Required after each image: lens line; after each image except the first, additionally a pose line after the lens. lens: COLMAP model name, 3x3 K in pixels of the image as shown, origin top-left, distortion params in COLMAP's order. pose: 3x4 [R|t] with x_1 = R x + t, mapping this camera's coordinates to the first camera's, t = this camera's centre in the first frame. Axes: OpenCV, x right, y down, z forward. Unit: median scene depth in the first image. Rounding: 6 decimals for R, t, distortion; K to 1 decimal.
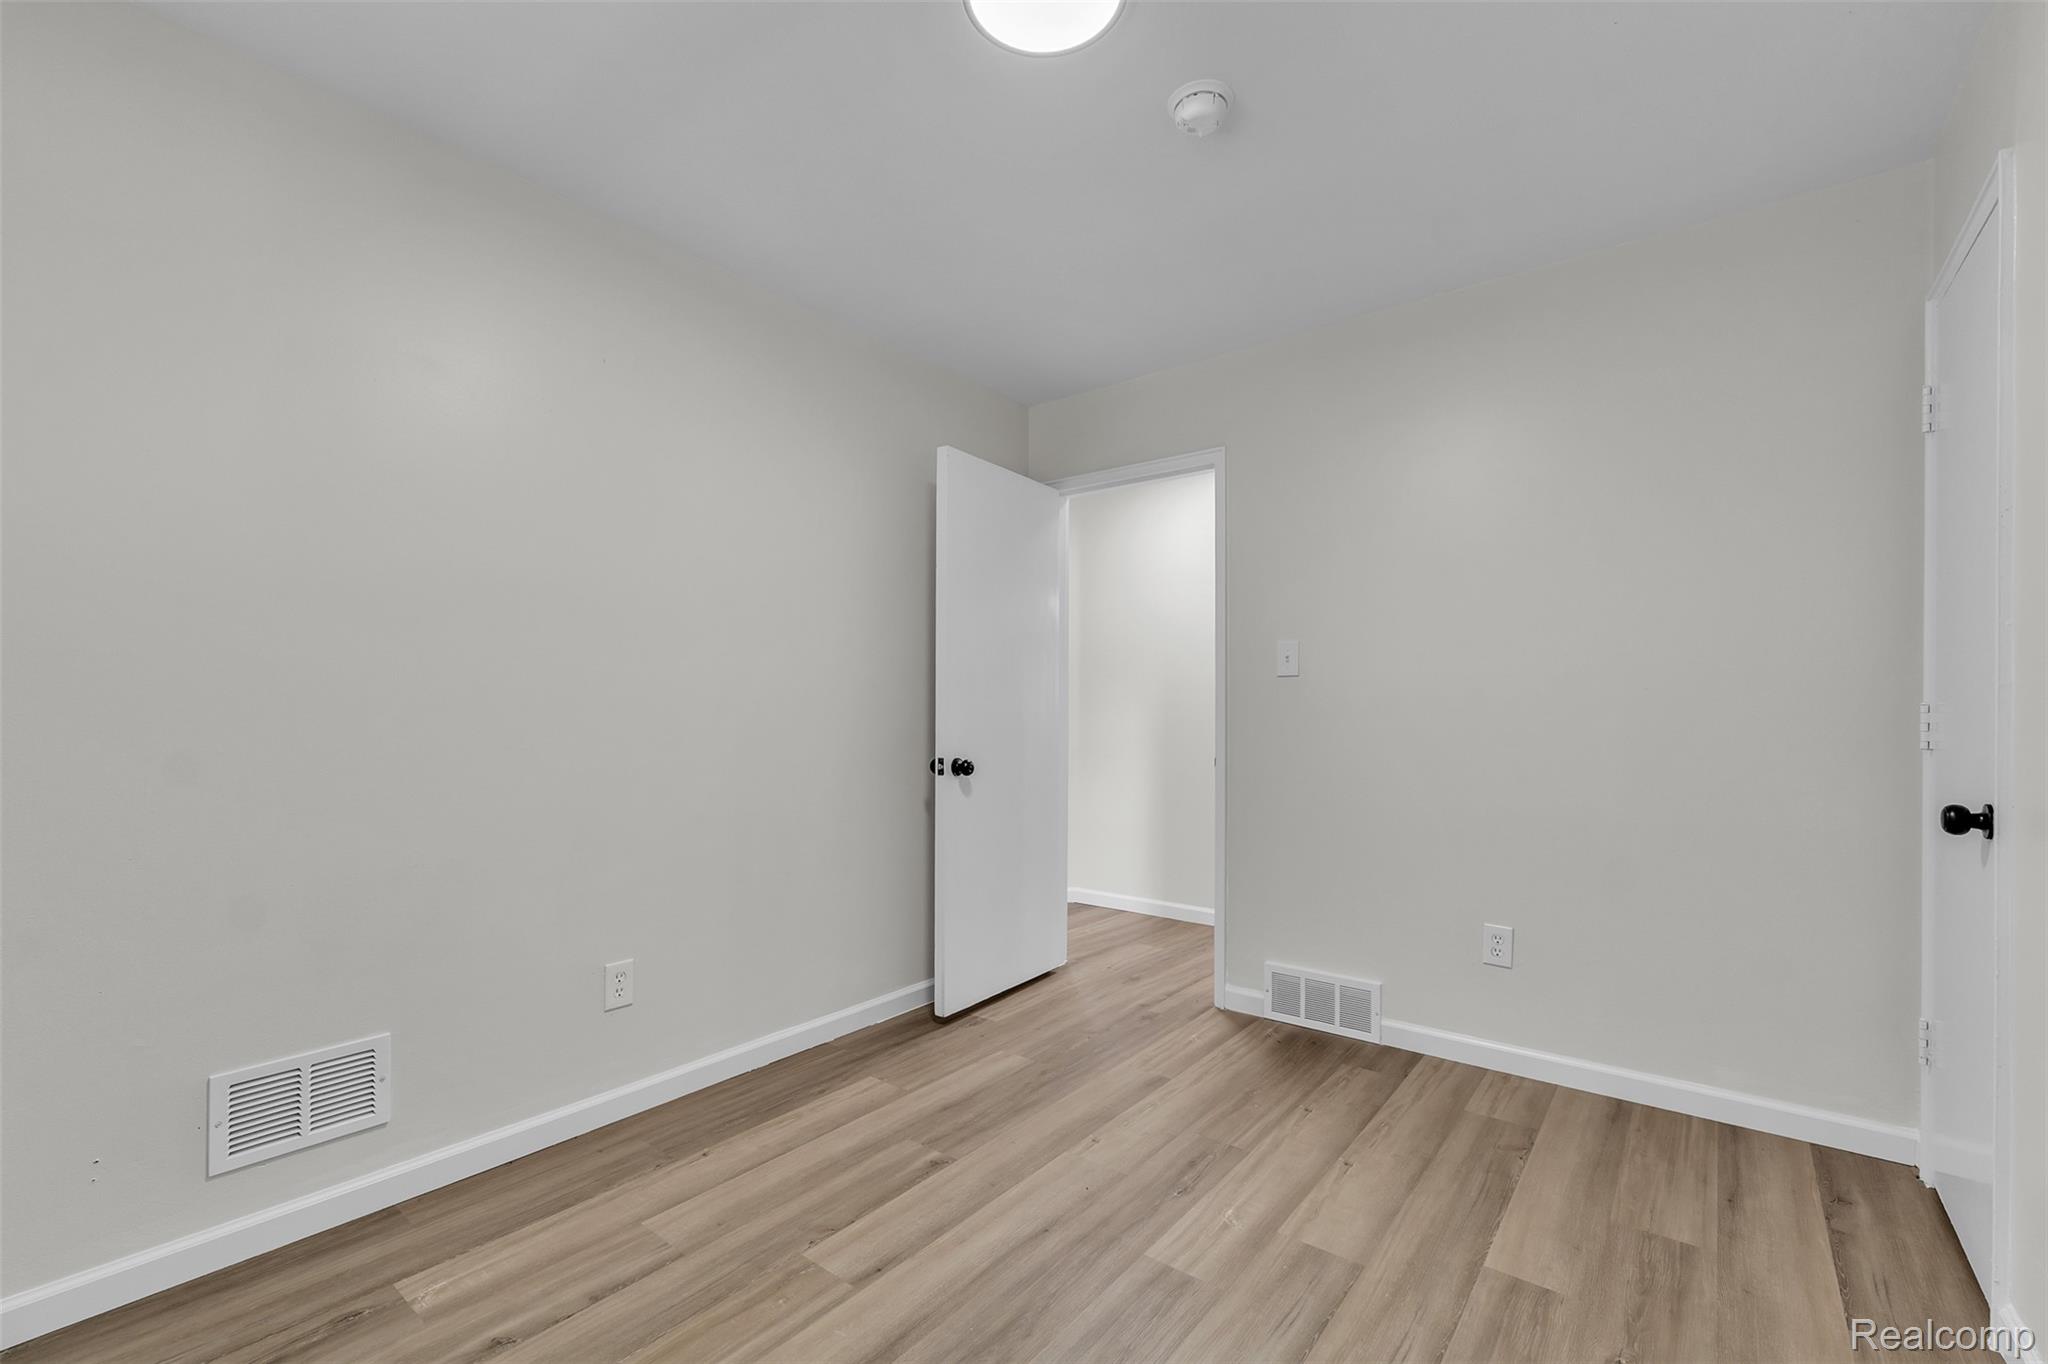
lens RADIAL K [[877.5, 0, 1012.6], [0, 877.5, 692.5], [0, 0, 1]] dist [0.003552, -0.000229]
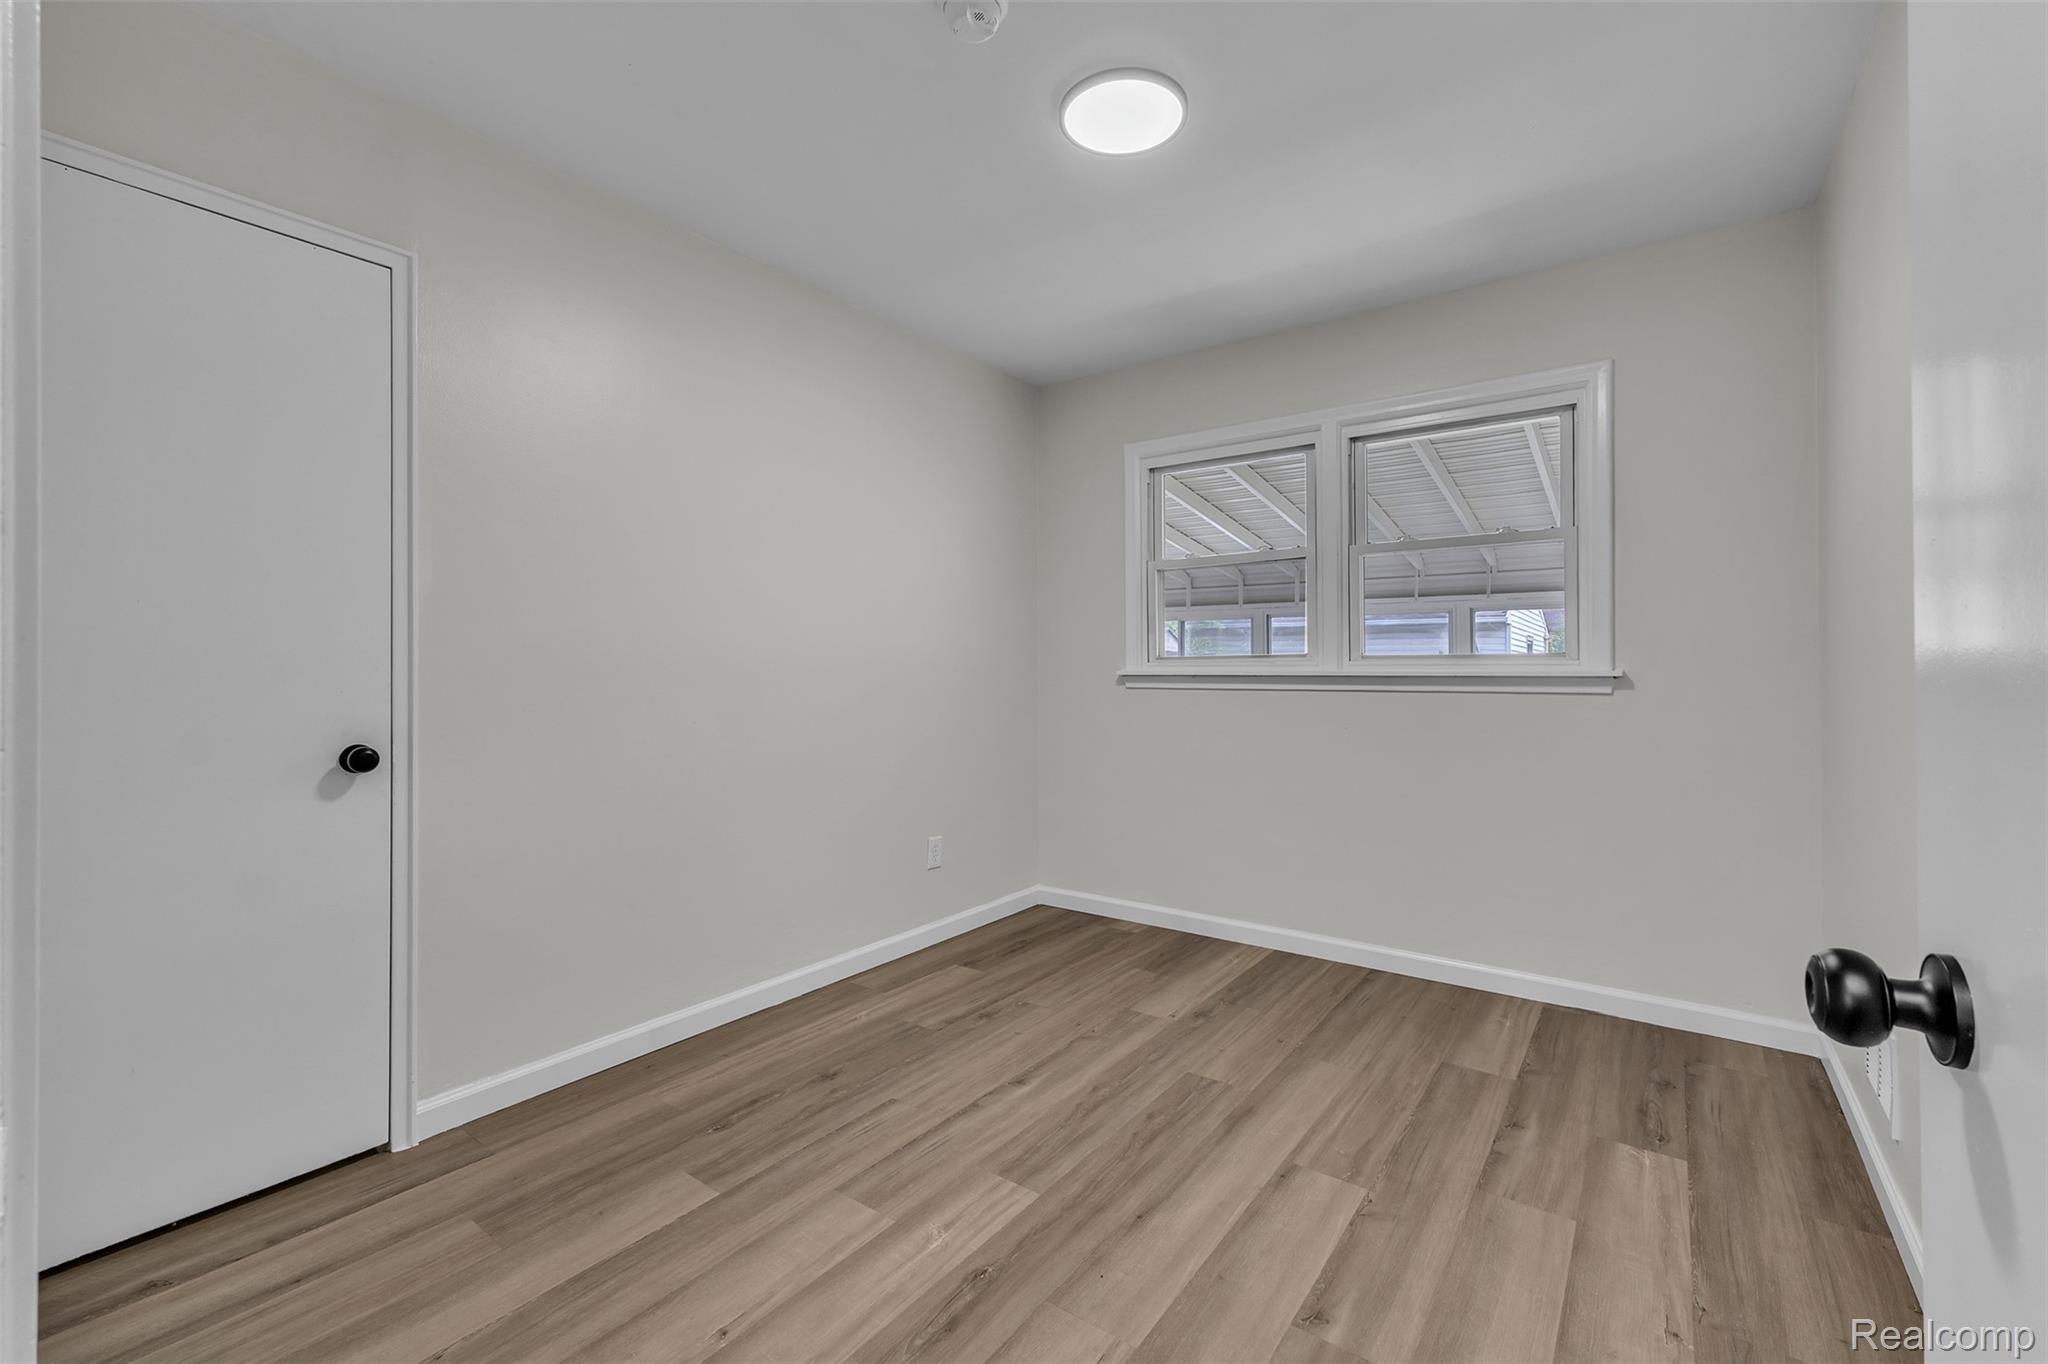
lens RADIAL K [[877.5, 0, 1032.4], [0, 877.5, 672.8], [0, 0, 1]] dist [0.003552, -0.000229]
pose [[-0.998761, -0.002054, -0.049728, 0.209120], [-0.001672, 0.999969, -0.007725, 0.034223], [0.049743, -0.007632, -0.998733, 2.013854]]
